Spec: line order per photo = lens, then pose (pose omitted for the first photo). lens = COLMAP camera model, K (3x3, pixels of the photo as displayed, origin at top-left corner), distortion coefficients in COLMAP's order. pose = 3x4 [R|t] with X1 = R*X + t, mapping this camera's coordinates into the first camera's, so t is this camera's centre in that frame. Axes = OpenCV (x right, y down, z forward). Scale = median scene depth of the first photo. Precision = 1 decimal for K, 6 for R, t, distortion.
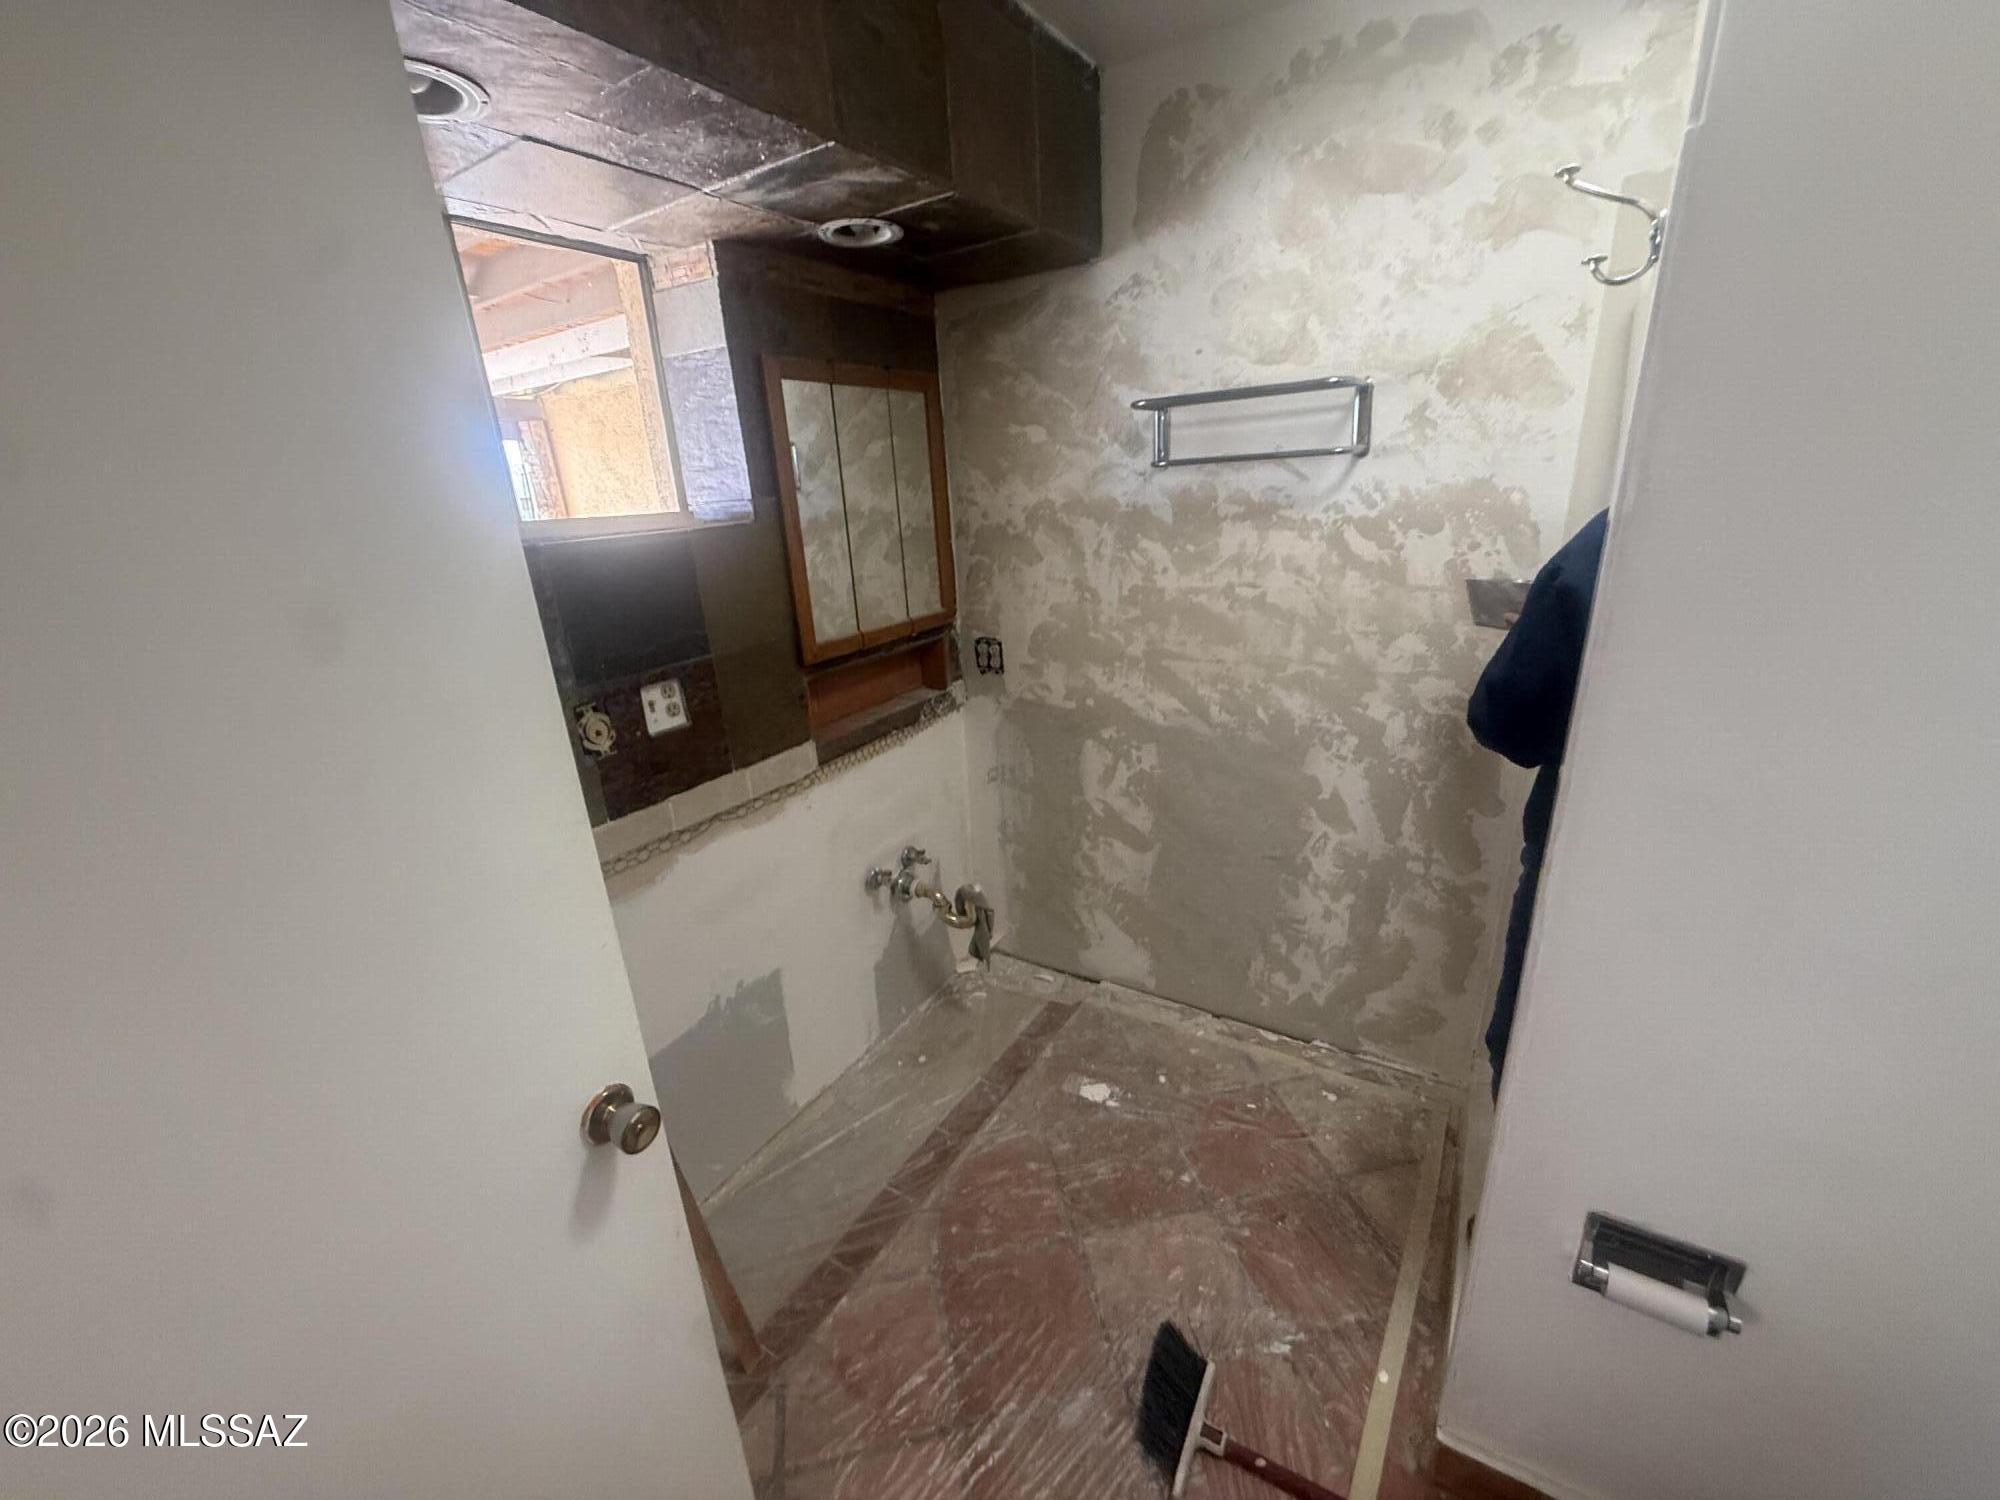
lens RADIAL K [[802.9, 0, 997.6], [0, 802.9, 752.8], [0, 0, 1]] dist [0.006361, -0.001006]
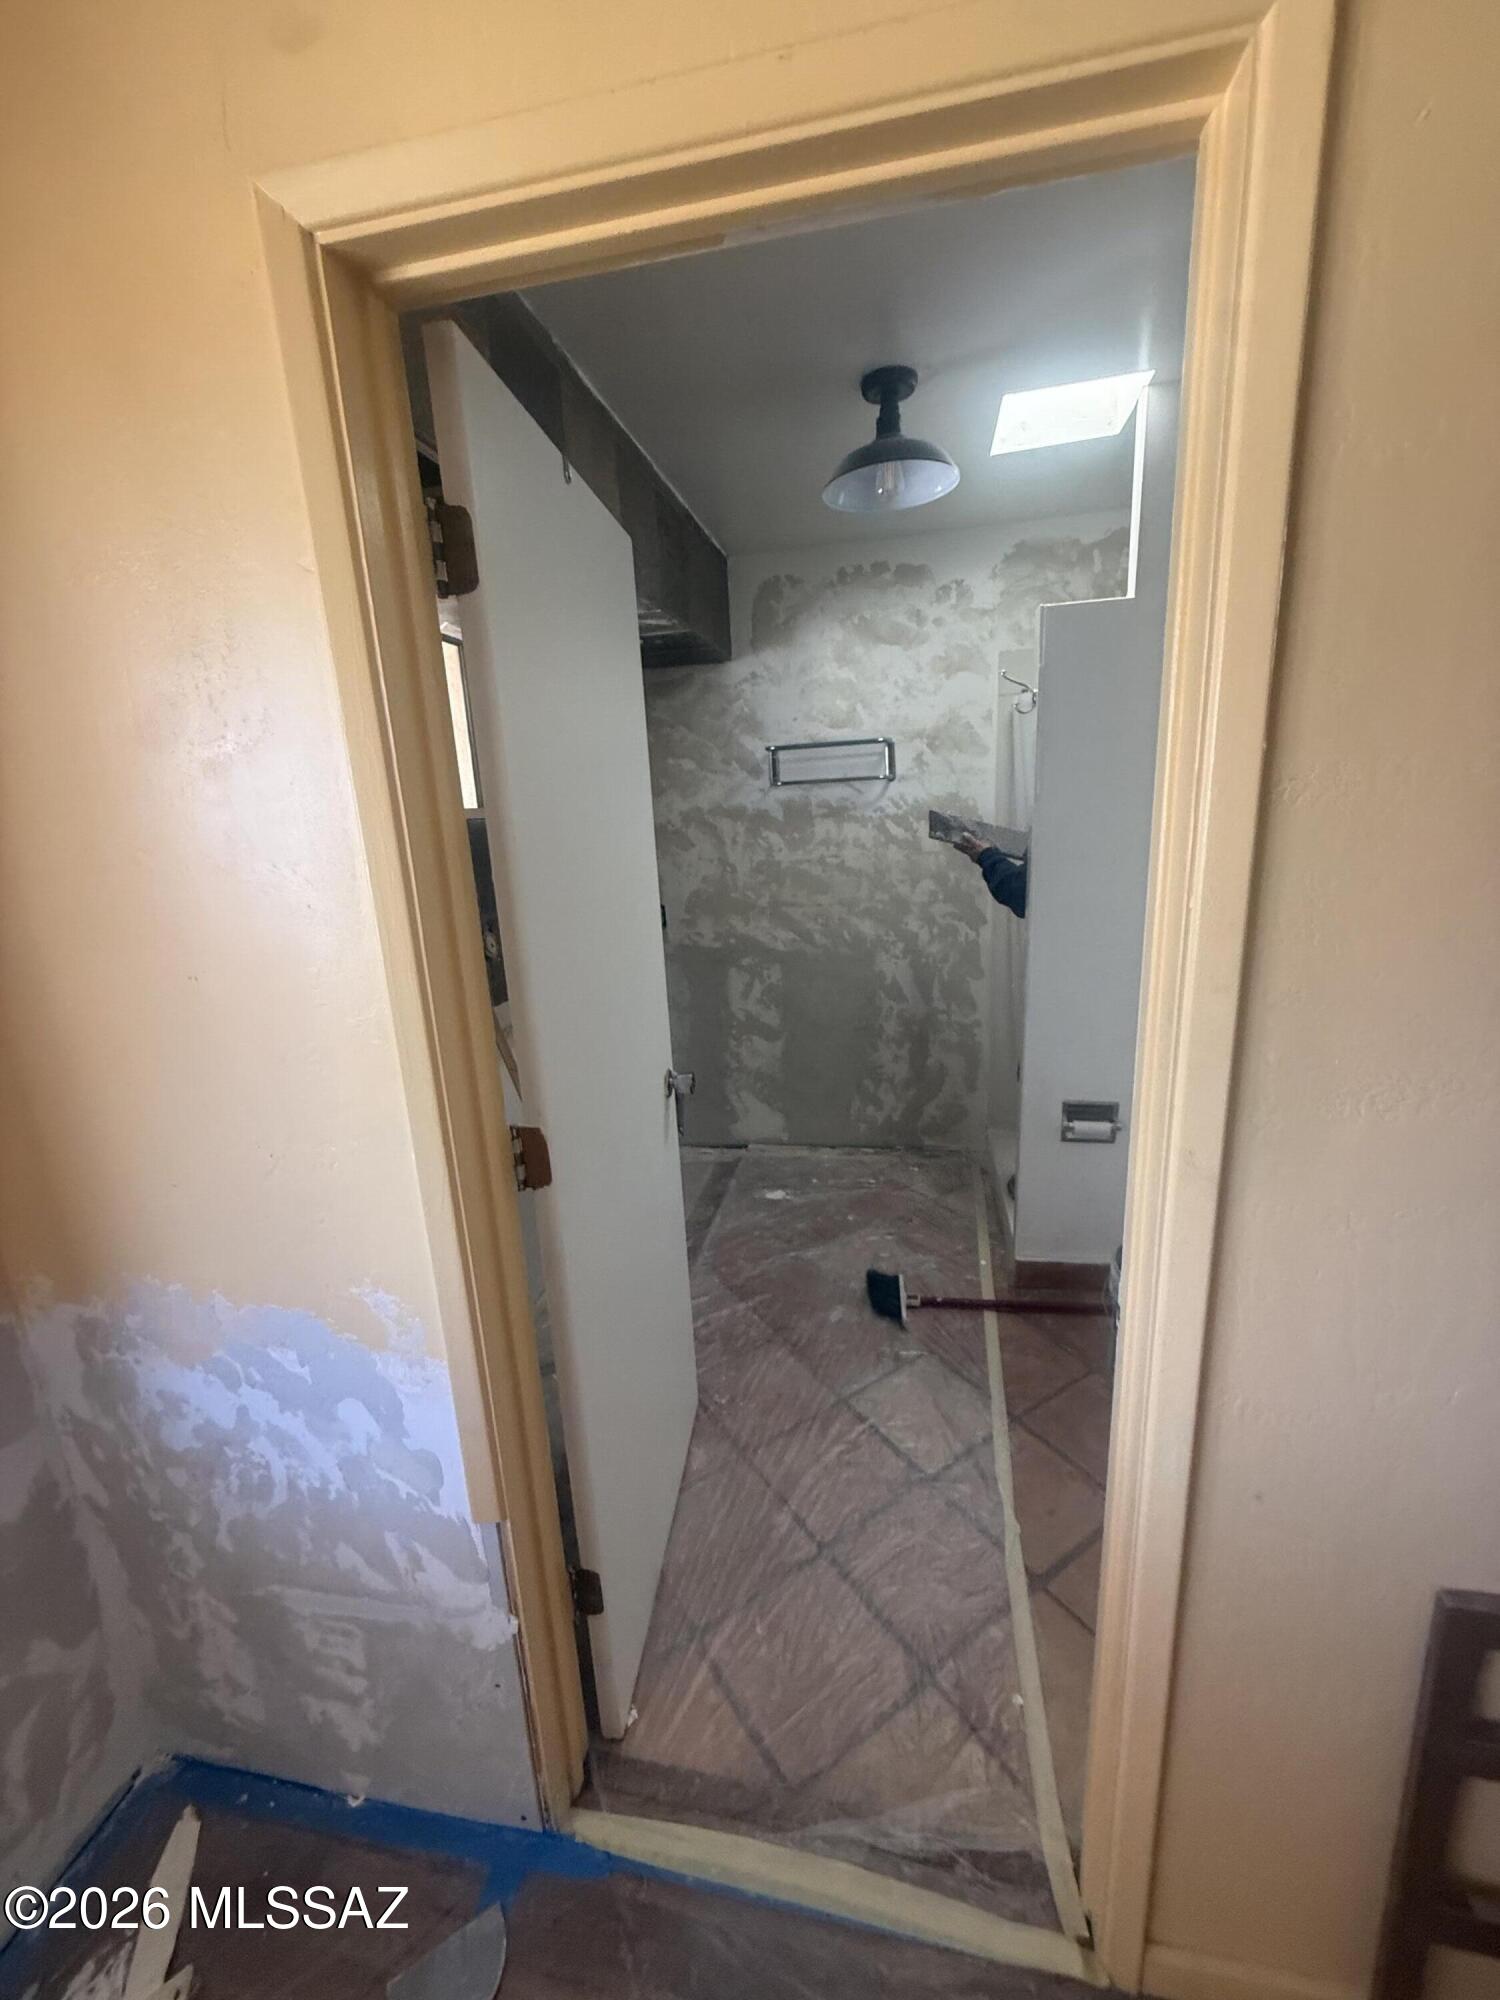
lens RADIAL K [[802.9, 0, 750.2], [0, 802.9, 996.7], [0, 0, 1]] dist [0.006361, -0.001006]
pose [[0.931690, -0.076433, 0.355122, -0.449979], [0.113845, 0.989800, -0.085647, 0.196099], [-0.344954, 0.120225, 0.930888, -0.432994]]
